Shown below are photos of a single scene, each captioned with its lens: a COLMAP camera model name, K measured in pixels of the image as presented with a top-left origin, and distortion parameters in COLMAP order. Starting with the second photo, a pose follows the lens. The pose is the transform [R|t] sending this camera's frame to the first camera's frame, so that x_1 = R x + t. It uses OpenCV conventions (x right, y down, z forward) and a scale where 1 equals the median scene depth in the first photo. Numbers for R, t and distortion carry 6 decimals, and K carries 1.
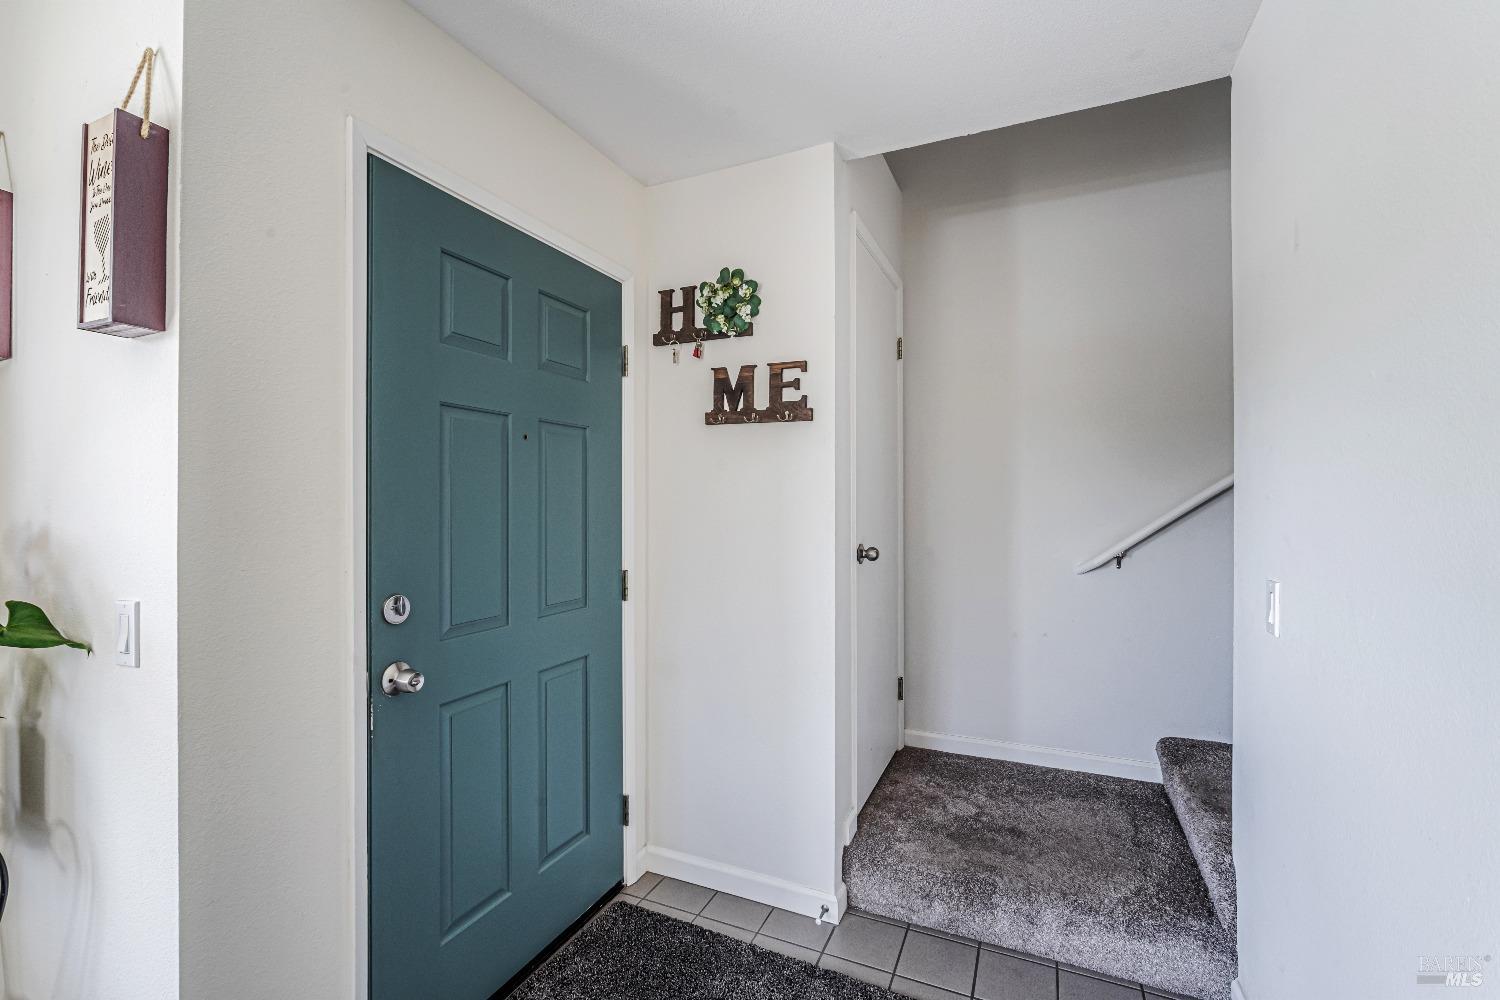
lens RADIAL K [[672.0, 0, 742.4], [0, 672.0, 507.6], [0, 0, 1]] dist [-0.010644, 0.000950]
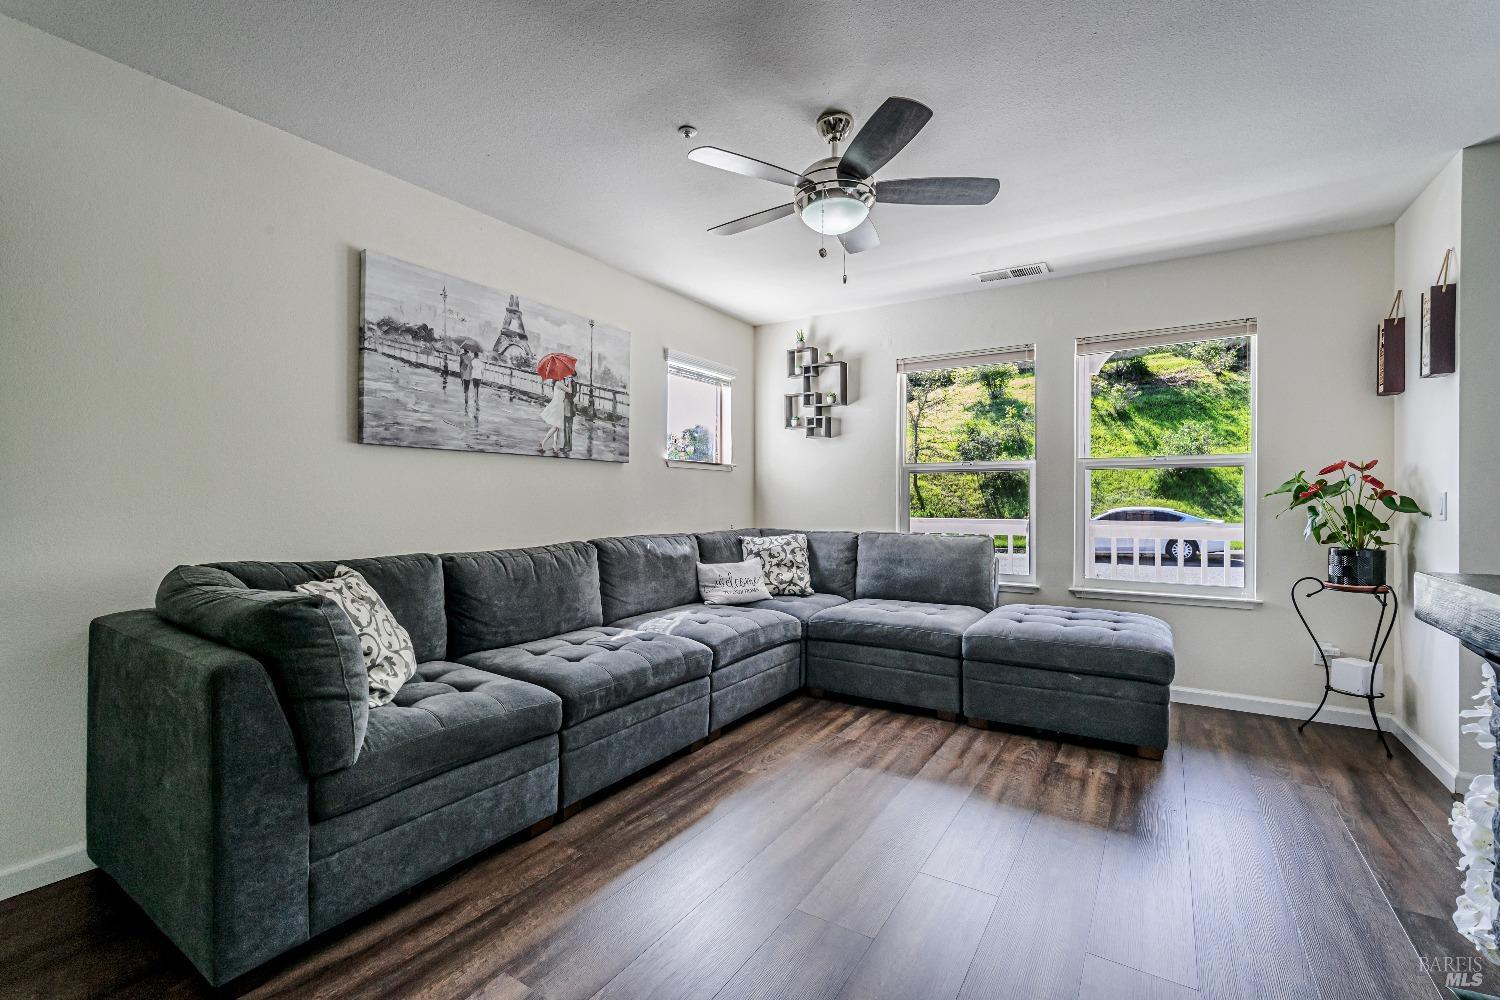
lens RADIAL K [[659.2, 0, 746.7], [0, 659.2, 498.8], [0, 0, 1]] dist [-0.001013, 0.000092]
pose [[-0.127449, -0.003923, -0.991837, 1.693570], [-0.002756, 0.999990, -0.003601, 0.184641], [0.991841, 0.002275, -0.127459, -1.127589]]
